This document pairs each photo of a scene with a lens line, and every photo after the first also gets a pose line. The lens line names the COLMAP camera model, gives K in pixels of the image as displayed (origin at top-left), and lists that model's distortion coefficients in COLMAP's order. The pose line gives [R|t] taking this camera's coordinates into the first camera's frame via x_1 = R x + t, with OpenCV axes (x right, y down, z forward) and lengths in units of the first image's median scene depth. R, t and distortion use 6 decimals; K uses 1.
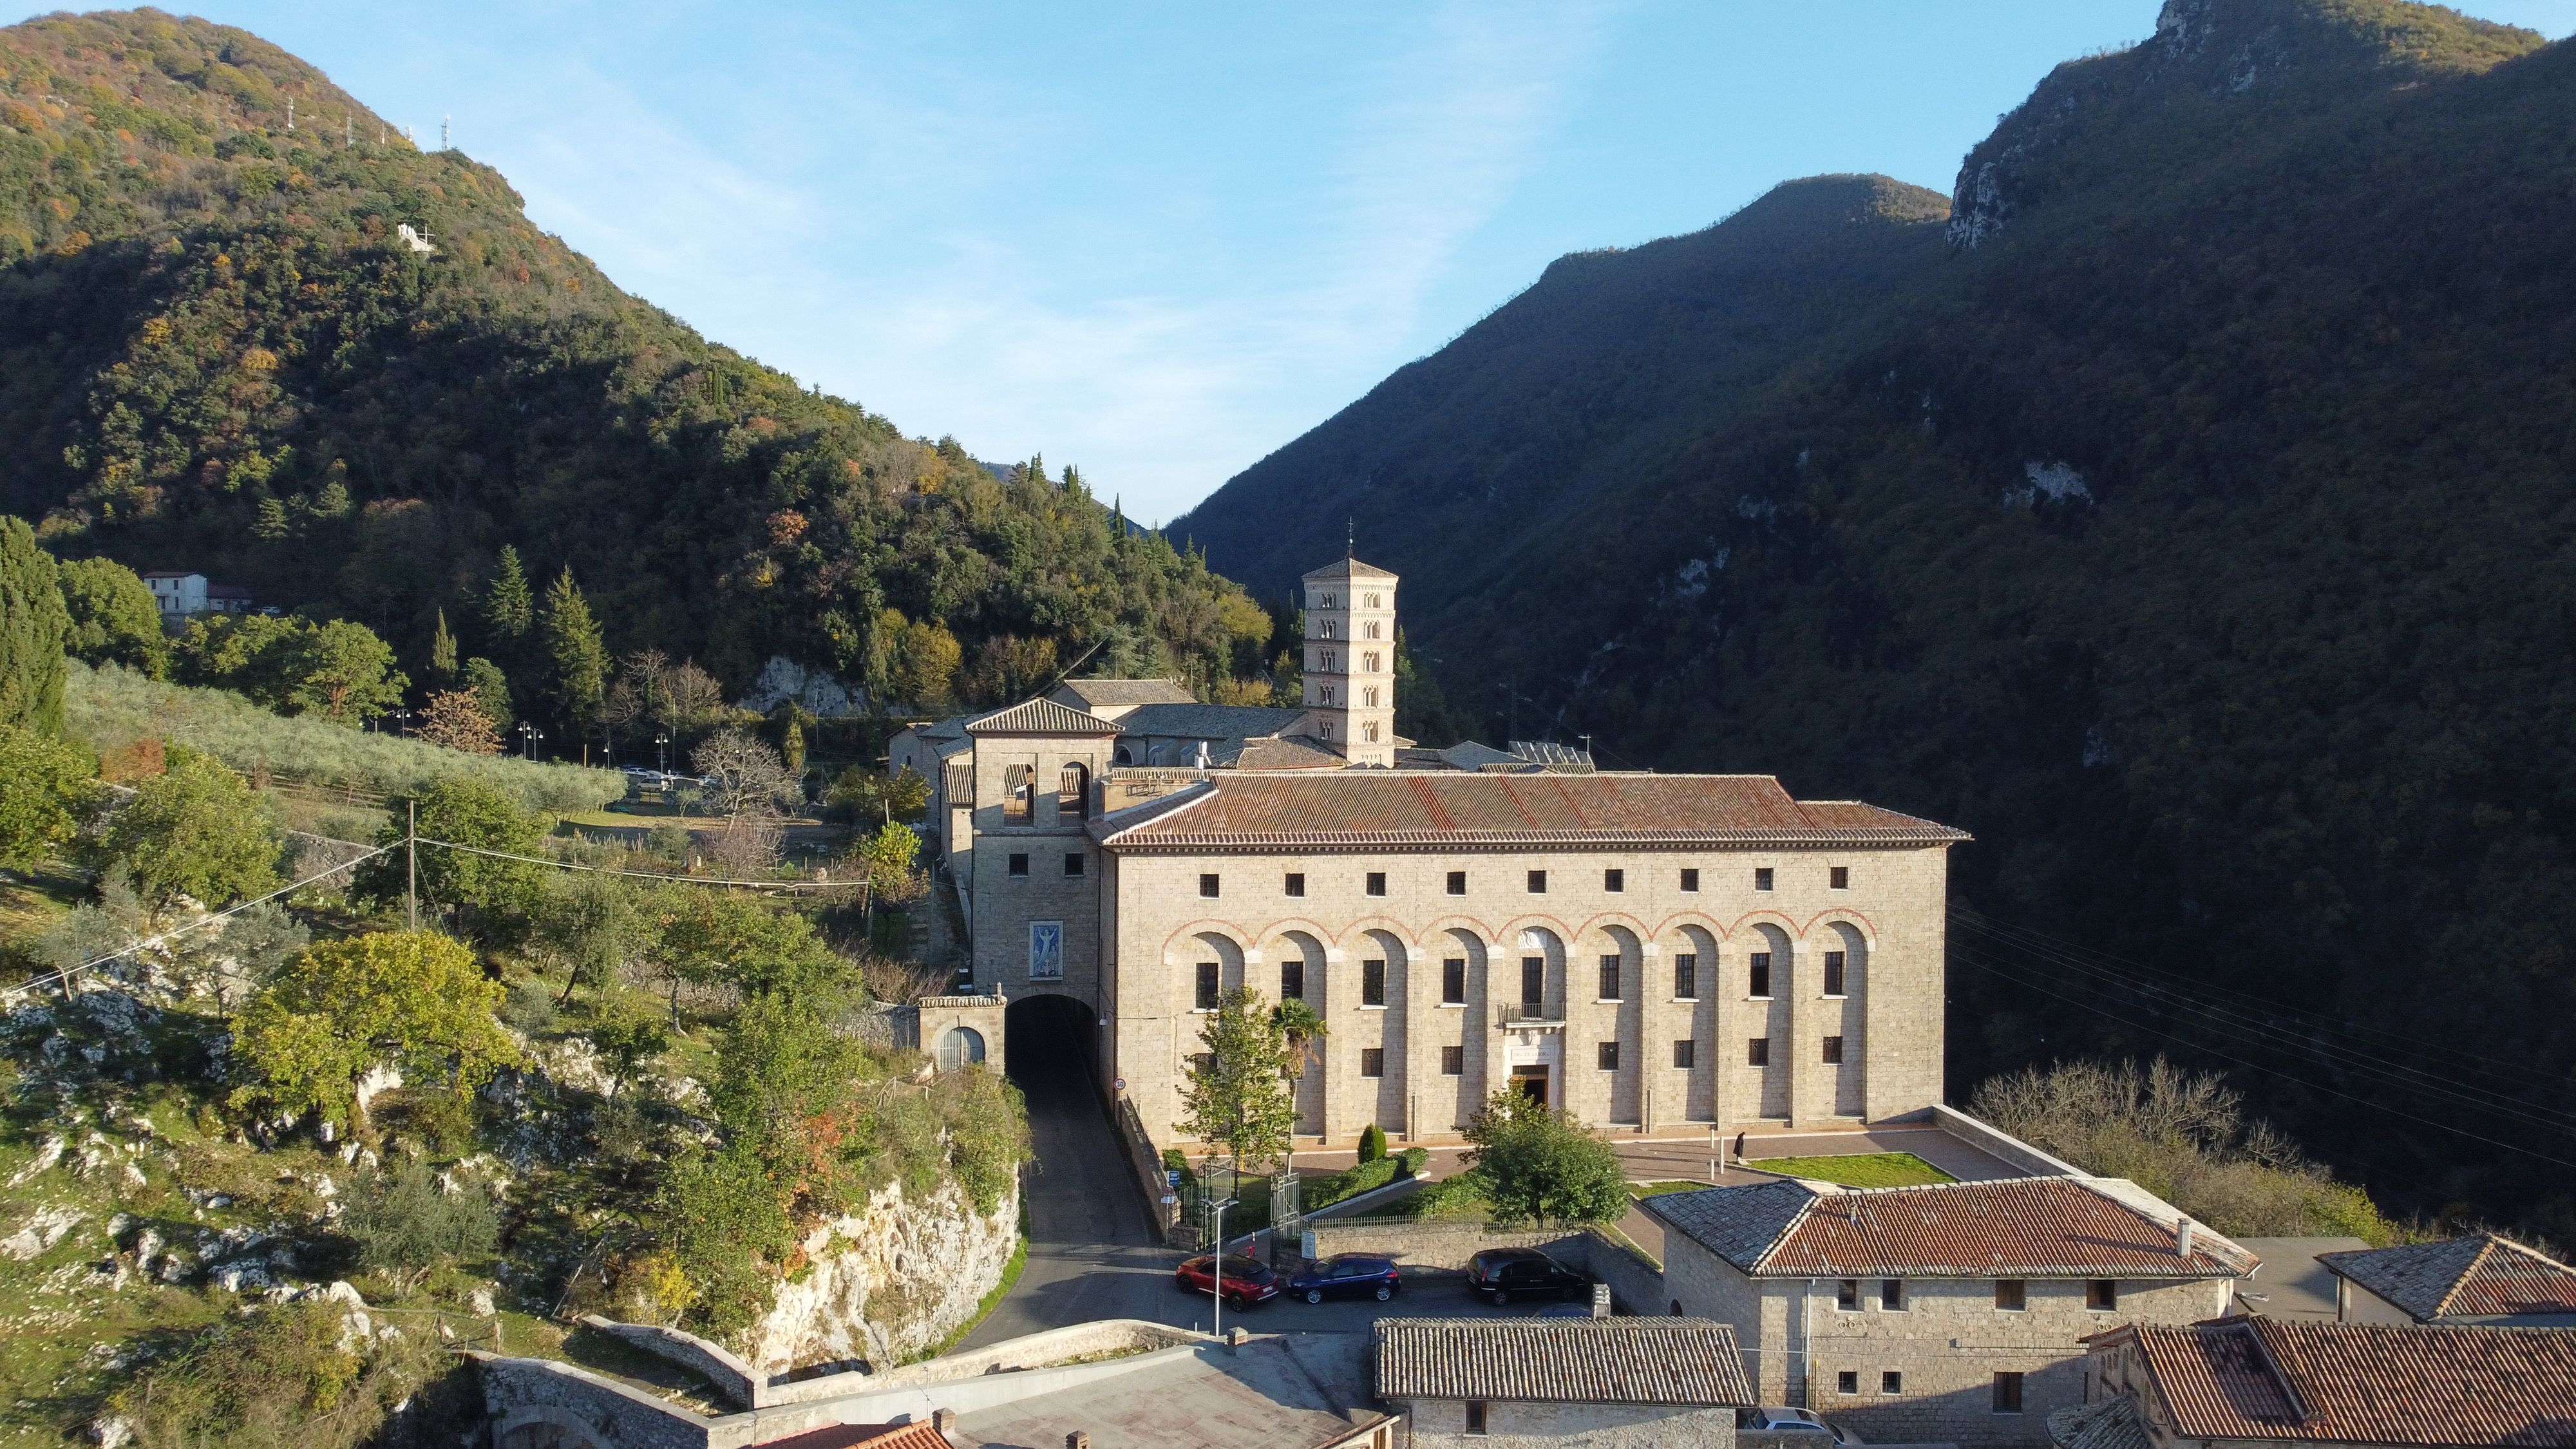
lens RADIAL K [[1932.3, 0, 1287.2], [0, 1932.3, 714.9], [0, 0, 1]] dist [0.000924, -0.005242]
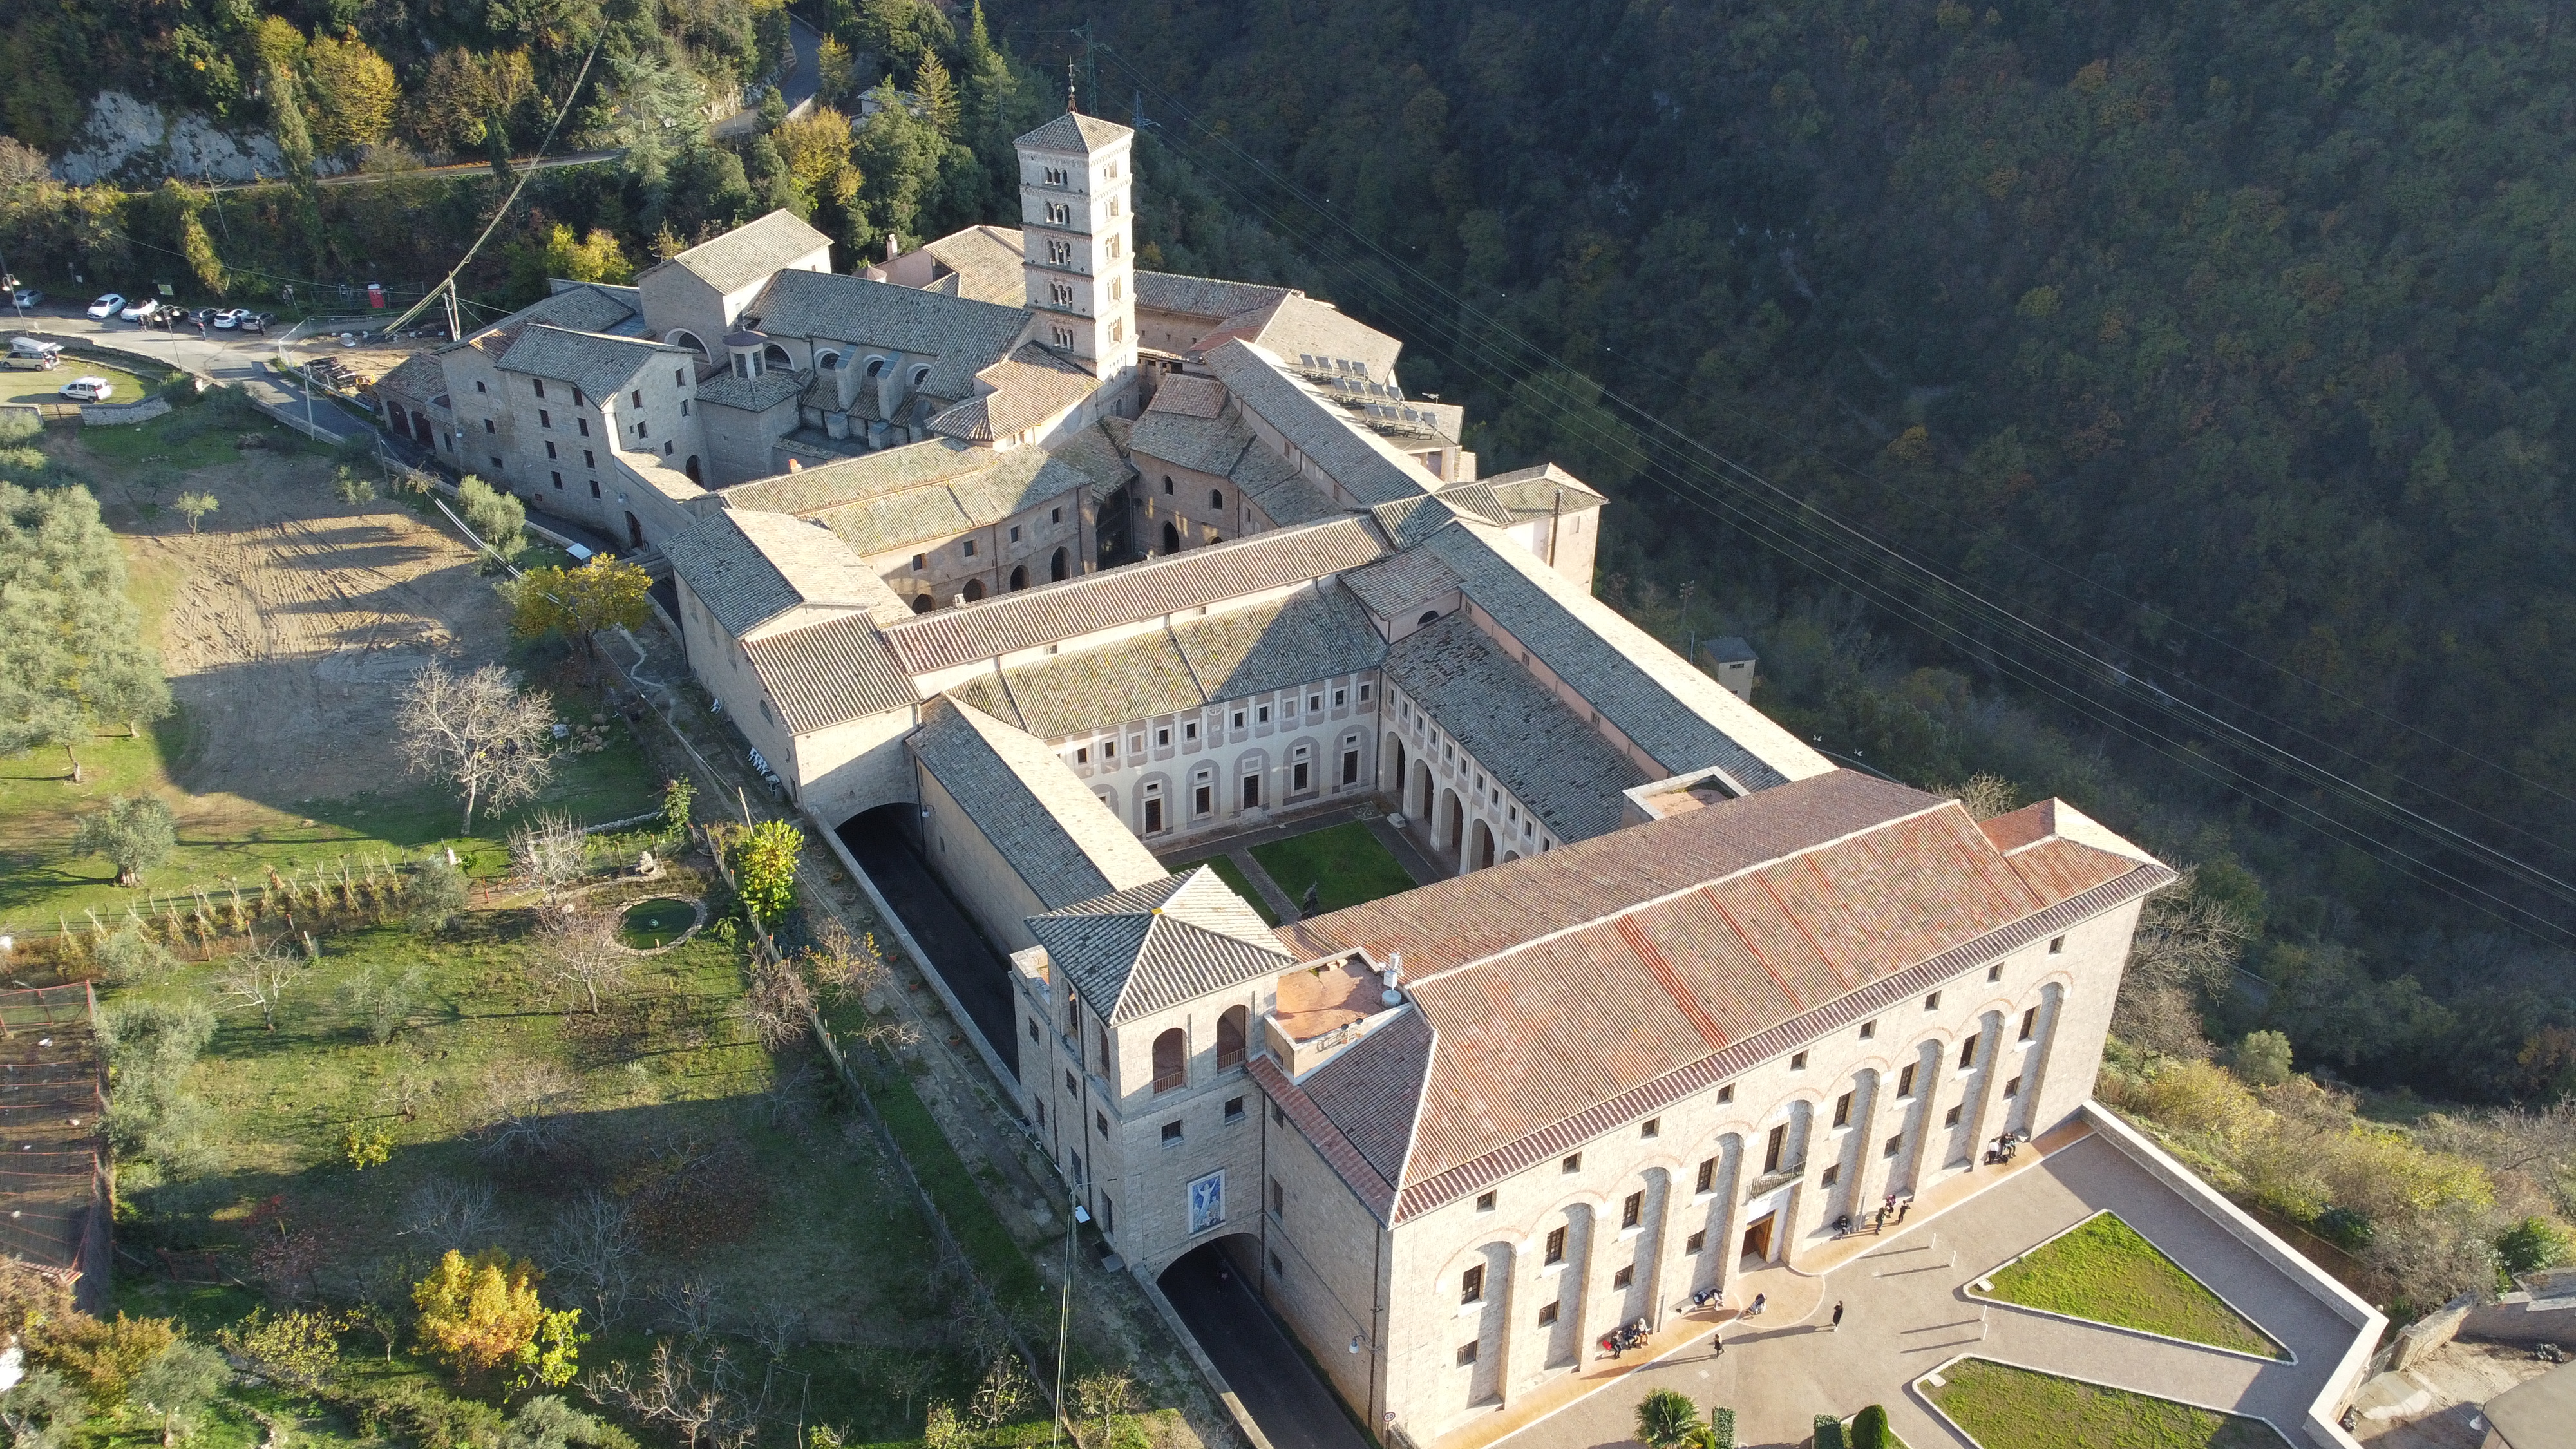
lens RADIAL K [[1932.3, 0, 1286.4], [0, 1932.3, 711.1], [0, 0, 1]] dist [0.000924, -0.005242]
pose [[0.936453, -0.181120, 0.300418, -0.075585], [0.014716, 0.875928, 0.482218, -0.112694], [-0.350484, -0.447154, 0.822931, 0.106257]]
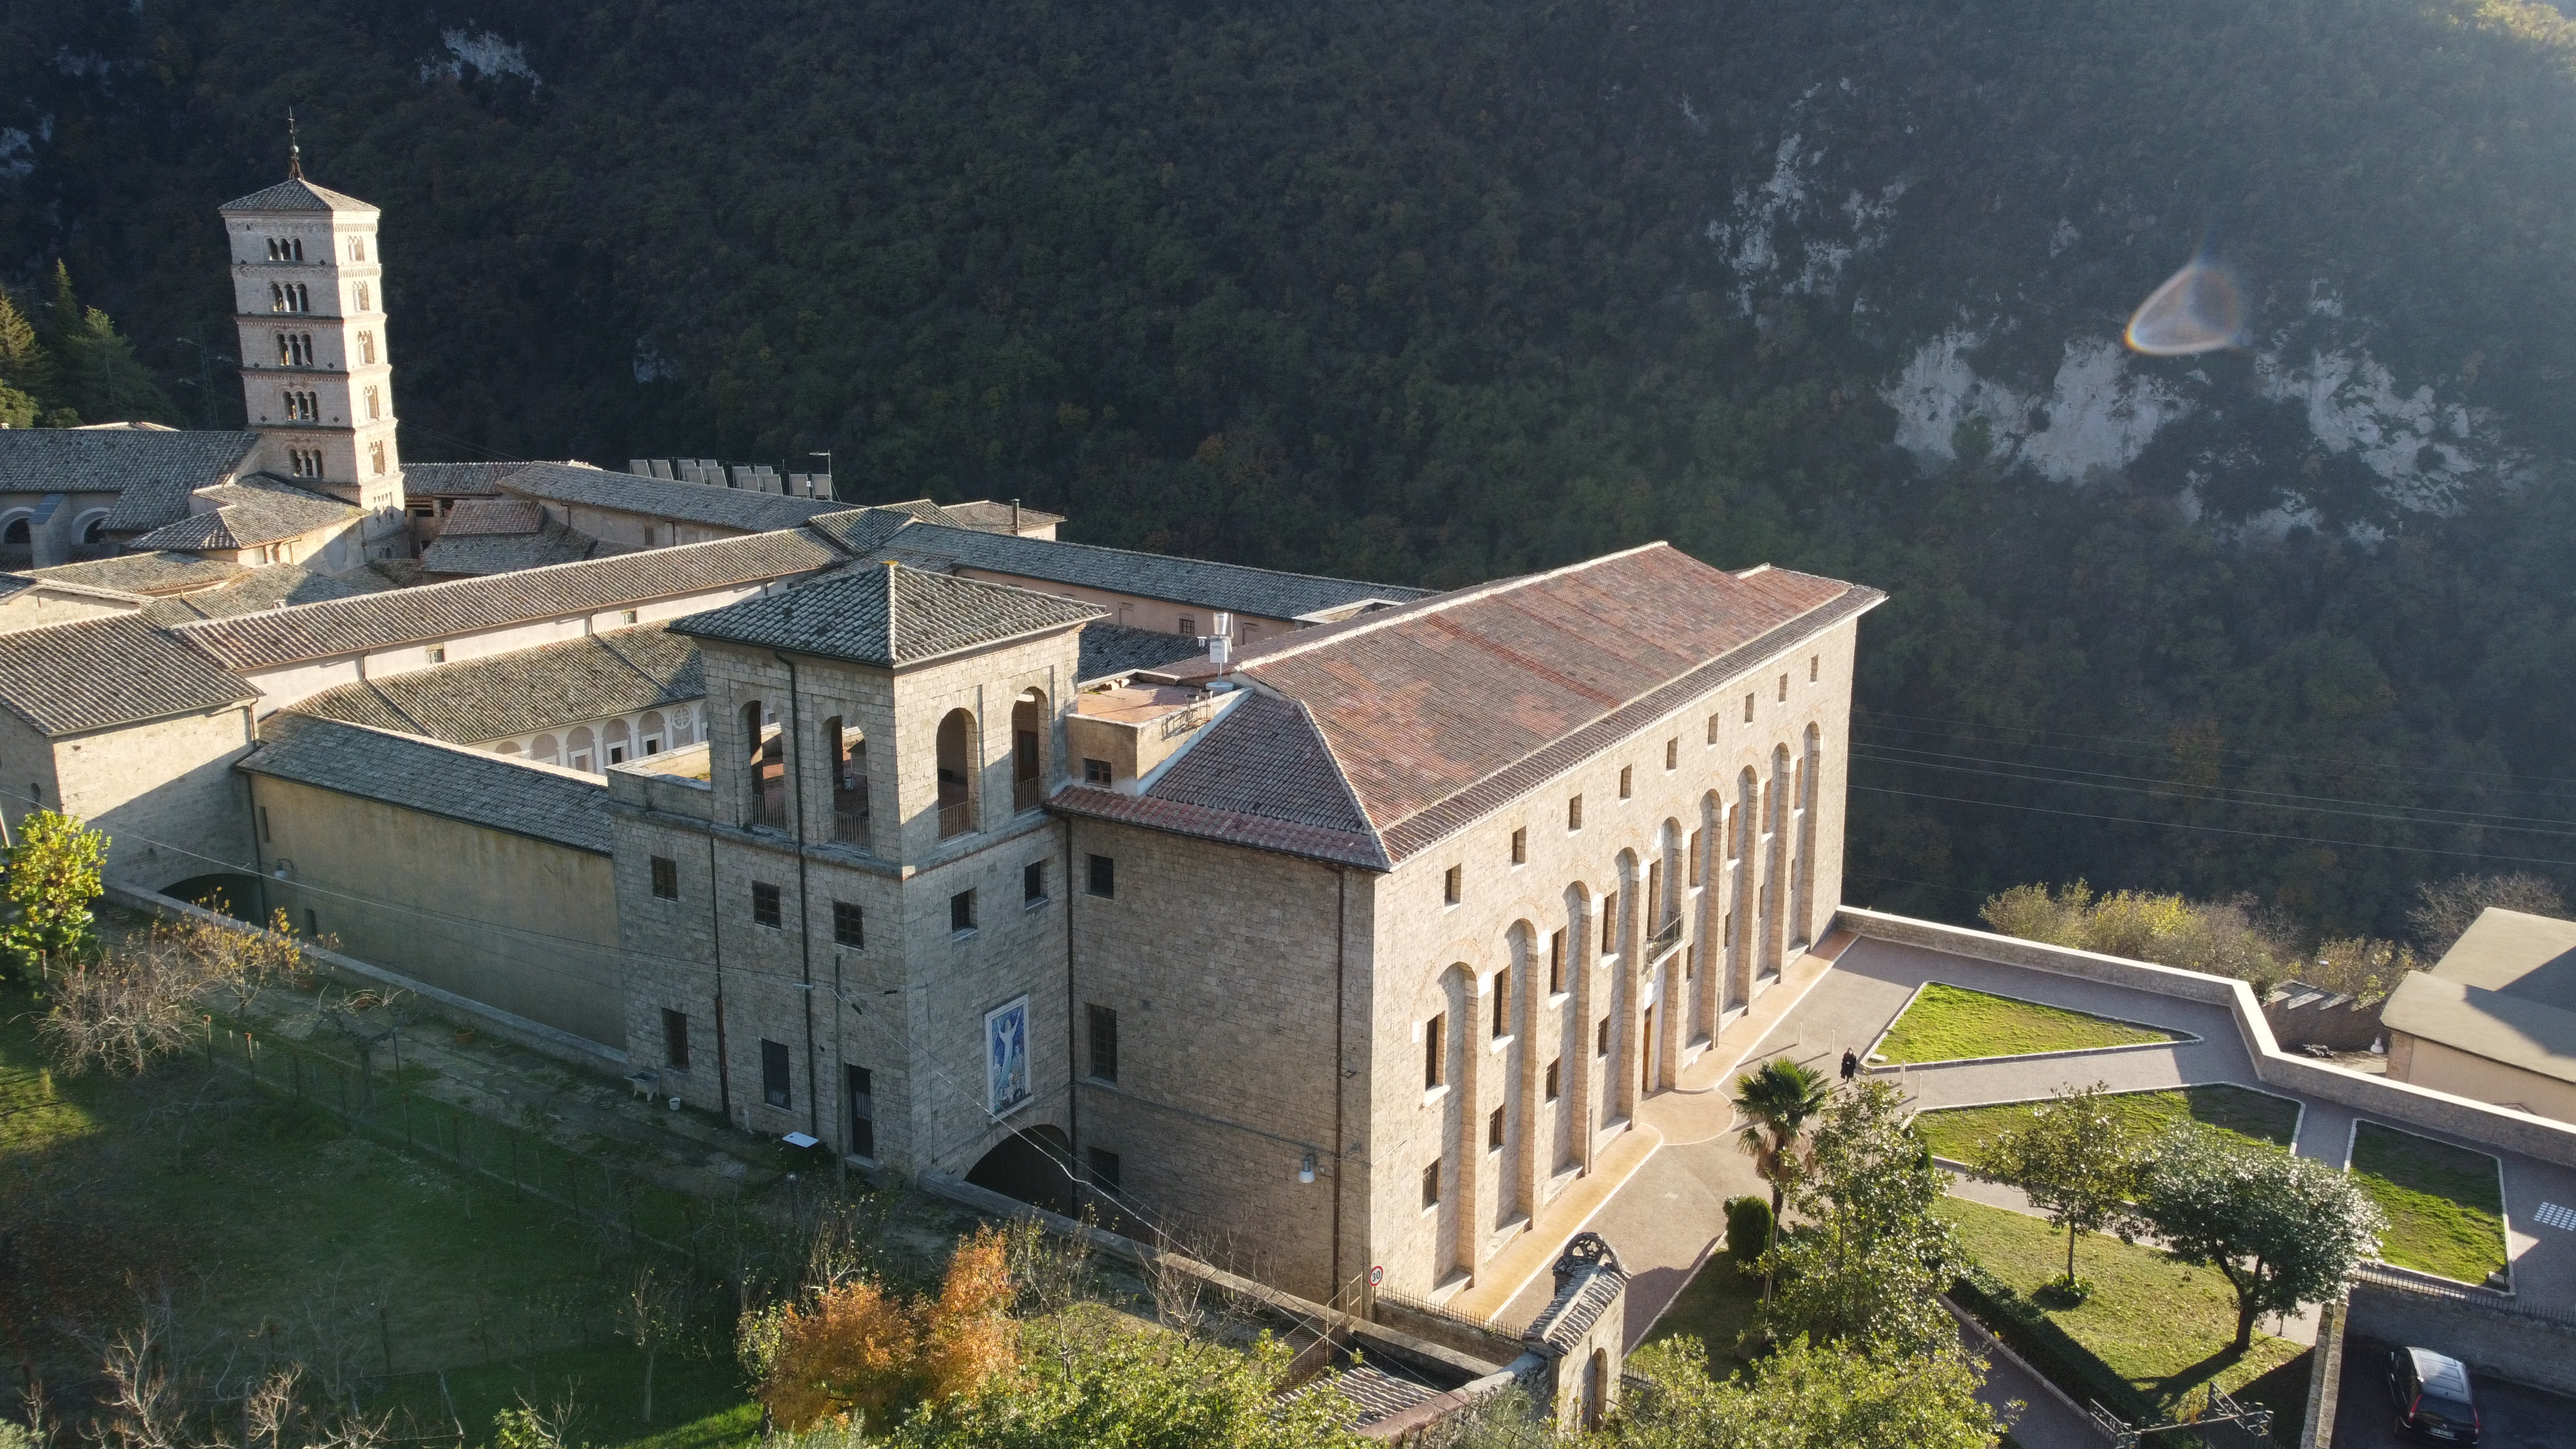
lens RADIAL K [[1932.3, 0, 1283.9], [0, 1932.3, 719.2], [0, 0, 1]] dist [0.000924, -0.005242]
pose [[0.667124, -0.183994, 0.721867, -0.108949], [0.025957, 0.974171, 0.224315, -0.019926], [-0.744494, -0.130909, 0.654669, 0.157849]]
